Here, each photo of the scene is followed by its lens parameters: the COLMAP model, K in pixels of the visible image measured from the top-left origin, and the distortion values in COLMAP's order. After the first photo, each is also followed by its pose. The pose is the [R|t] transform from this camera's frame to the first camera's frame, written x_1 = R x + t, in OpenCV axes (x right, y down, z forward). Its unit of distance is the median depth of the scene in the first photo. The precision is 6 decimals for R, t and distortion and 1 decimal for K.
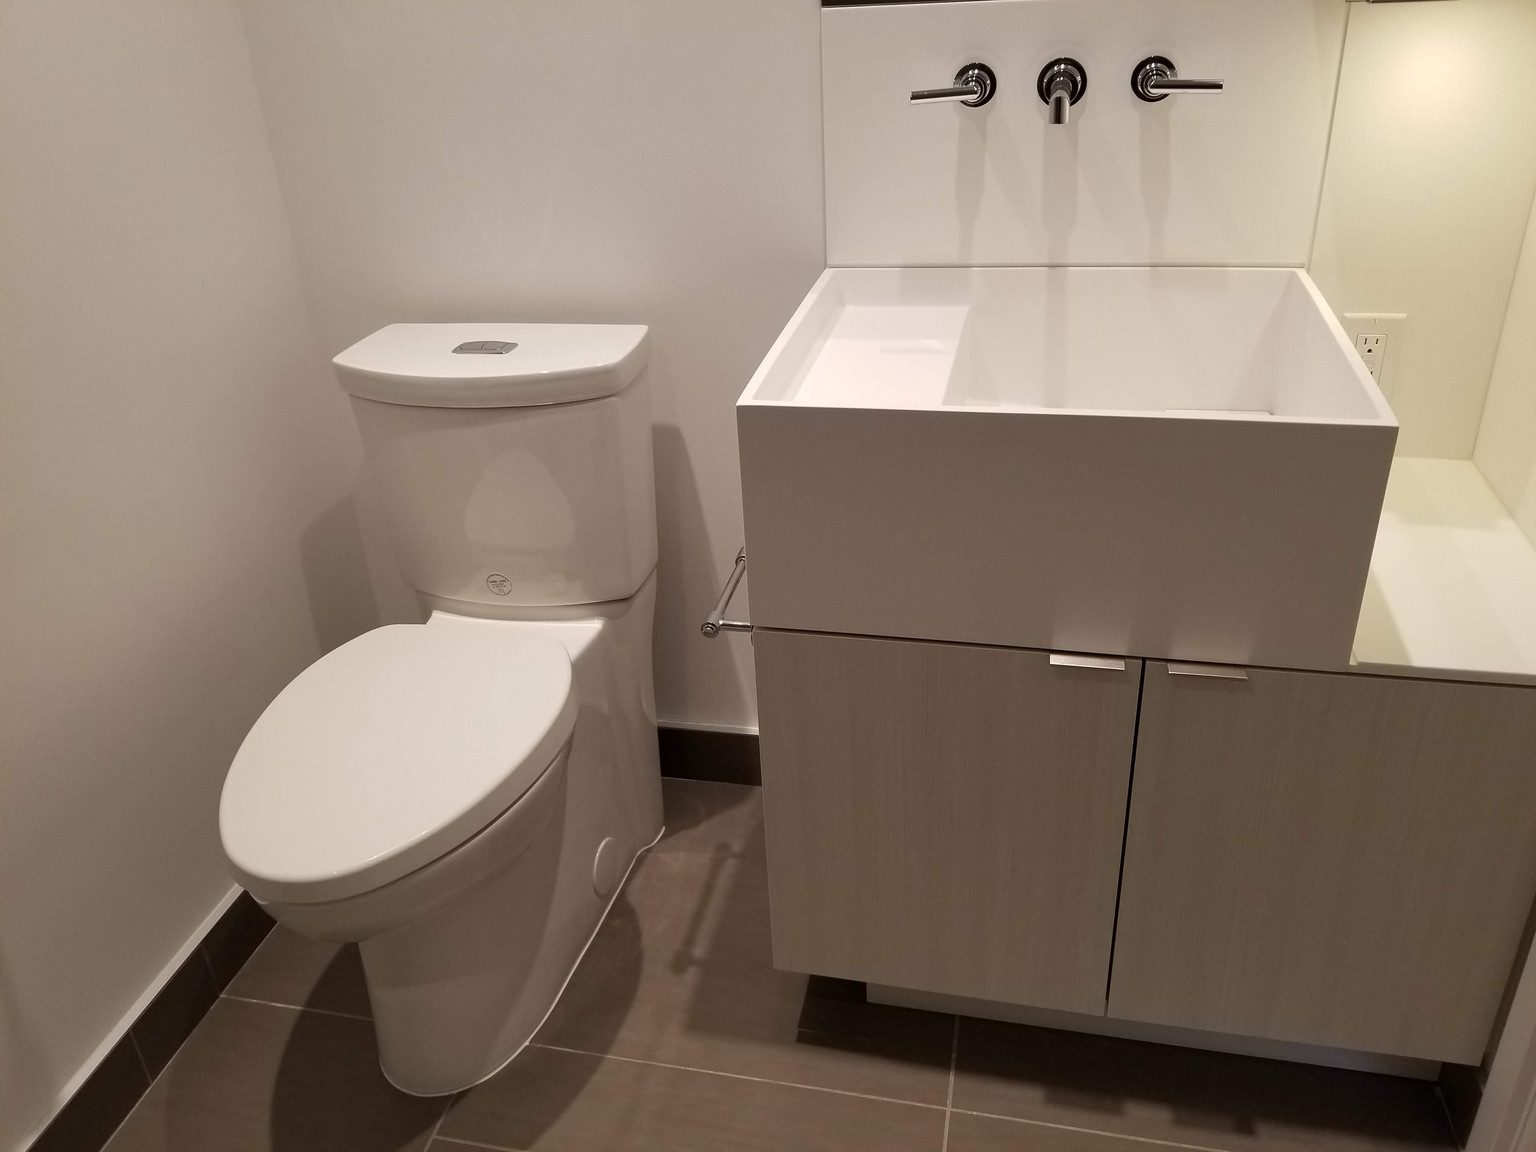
lens RADIAL K [[1219.1, 0, 768.6], [0, 1219.1, 543.7], [0, 0, 1]] dist [0.110950, -0.192147]
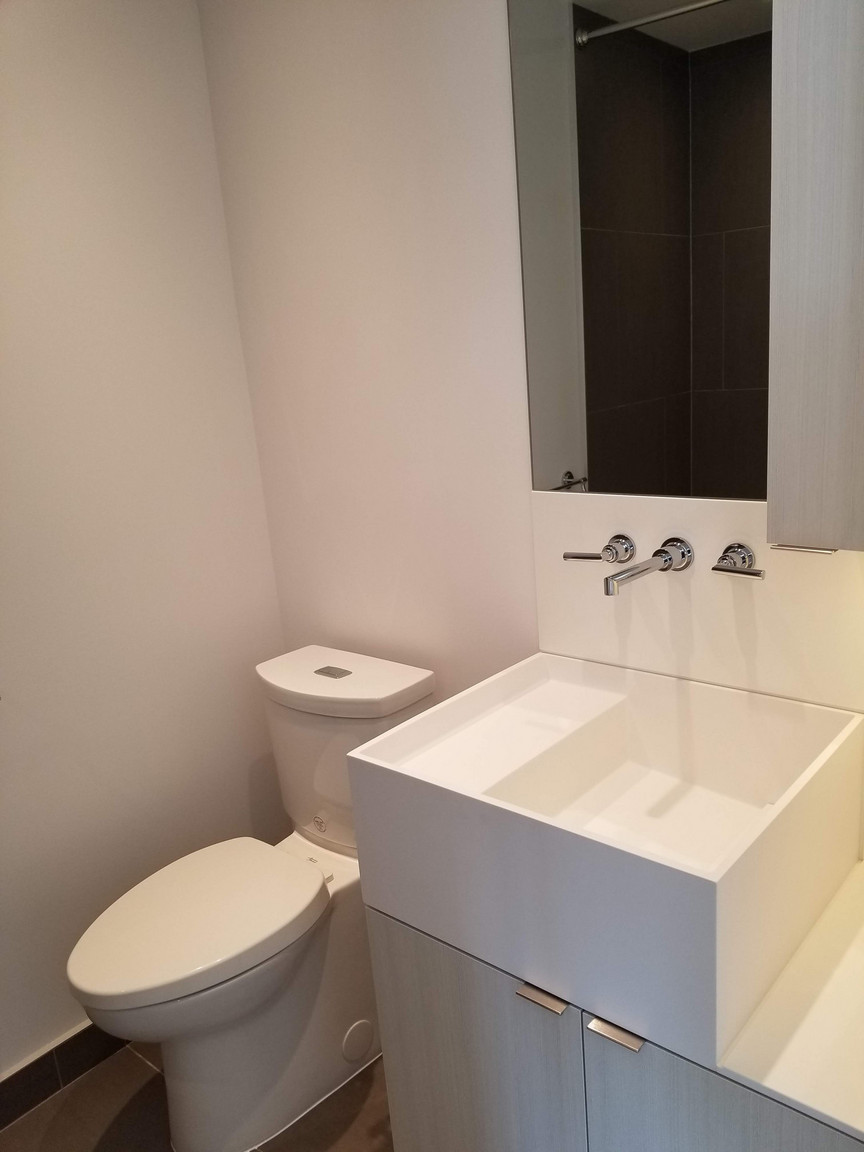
lens RADIAL K [[914.3, 0, 432.0], [0, 914.3, 576.0], [0, 0, 1]] dist [0.110950, -0.192147]
pose [[0.884898, 0.095968, -0.455791, 0.438281], [-0.177198, 0.974328, -0.138874, -0.146613], [0.430762, 0.203655, 0.879186, -0.021611]]
